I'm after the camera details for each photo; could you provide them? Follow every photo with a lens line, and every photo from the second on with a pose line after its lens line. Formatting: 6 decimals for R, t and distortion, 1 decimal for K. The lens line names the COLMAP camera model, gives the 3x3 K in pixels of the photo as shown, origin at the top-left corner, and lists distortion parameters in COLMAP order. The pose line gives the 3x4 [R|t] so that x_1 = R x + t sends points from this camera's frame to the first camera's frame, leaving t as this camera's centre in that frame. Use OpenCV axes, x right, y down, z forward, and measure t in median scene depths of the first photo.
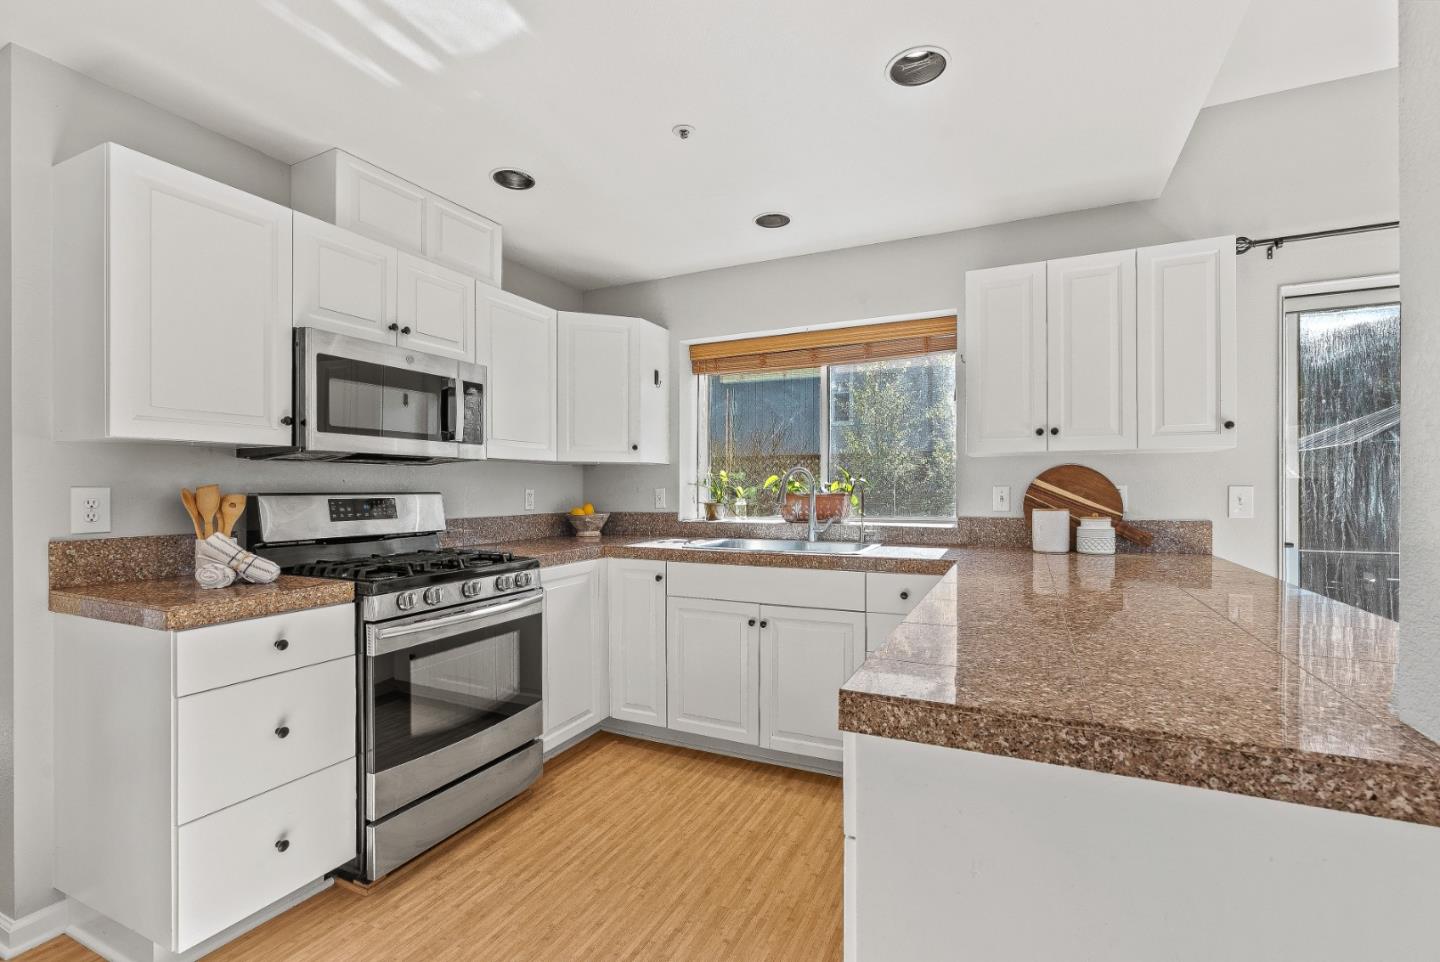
lens RADIAL K [[641.5, 0, 720.0], [0, 641.5, 488.4], [0, 0, 1]] dist [-0.010340, 0.005395]
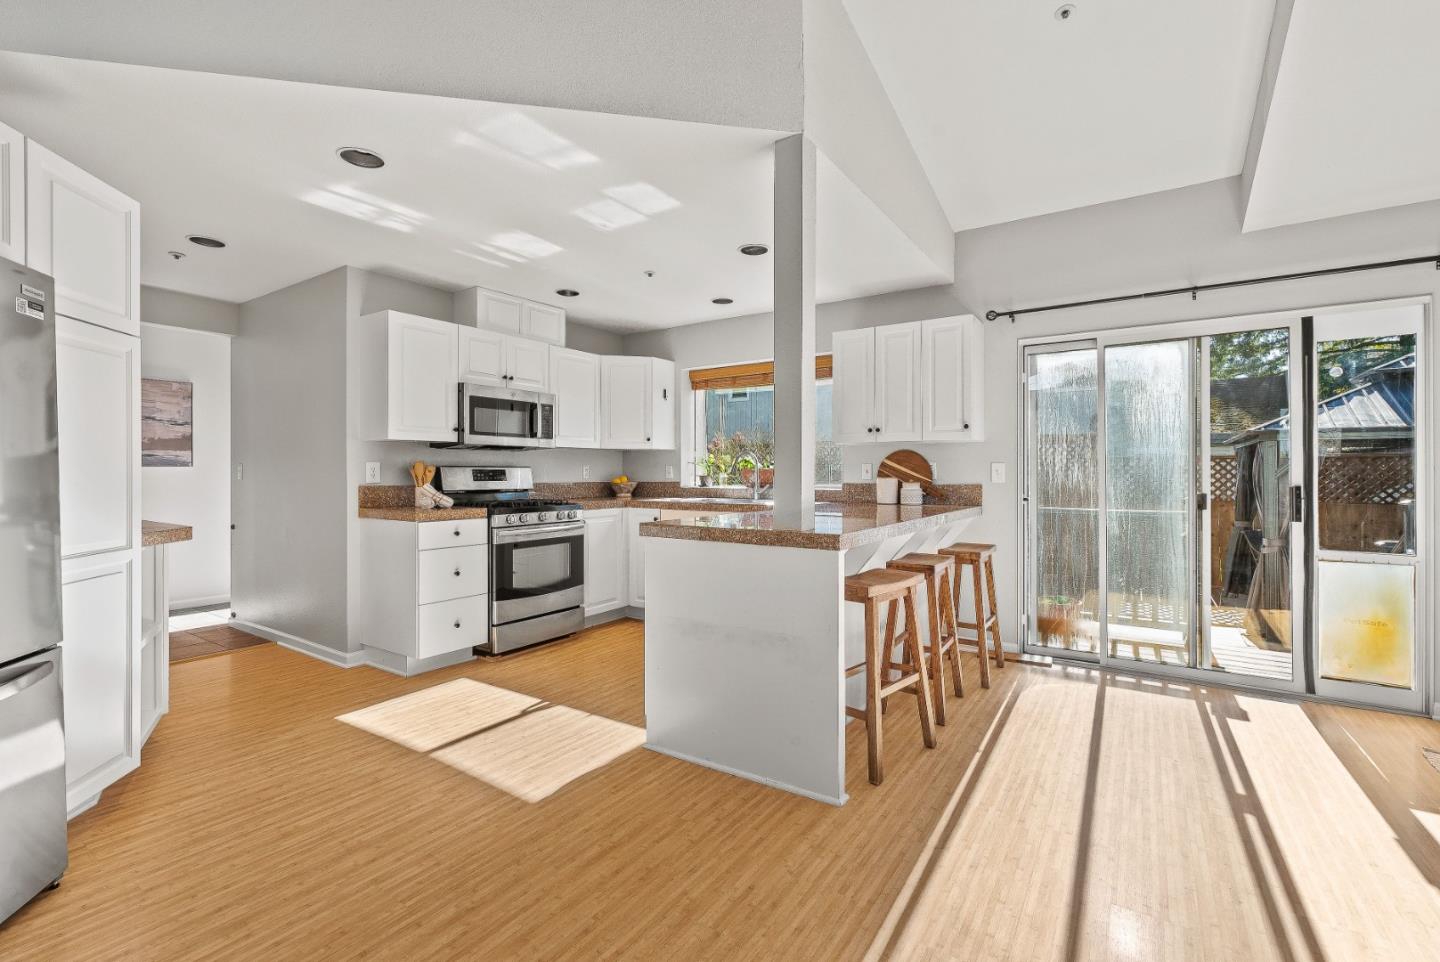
lens RADIAL K [[641.5, 0, 720.6], [0, 641.5, 473.8], [0, 0, 1]] dist [-0.010340, 0.005395]
pose [[0.989550, 0.002828, -0.144165, 0.350817], [-0.002577, 0.999995, 0.001929, 0.022608], [0.144170, -0.001537, 0.989552, -0.697366]]
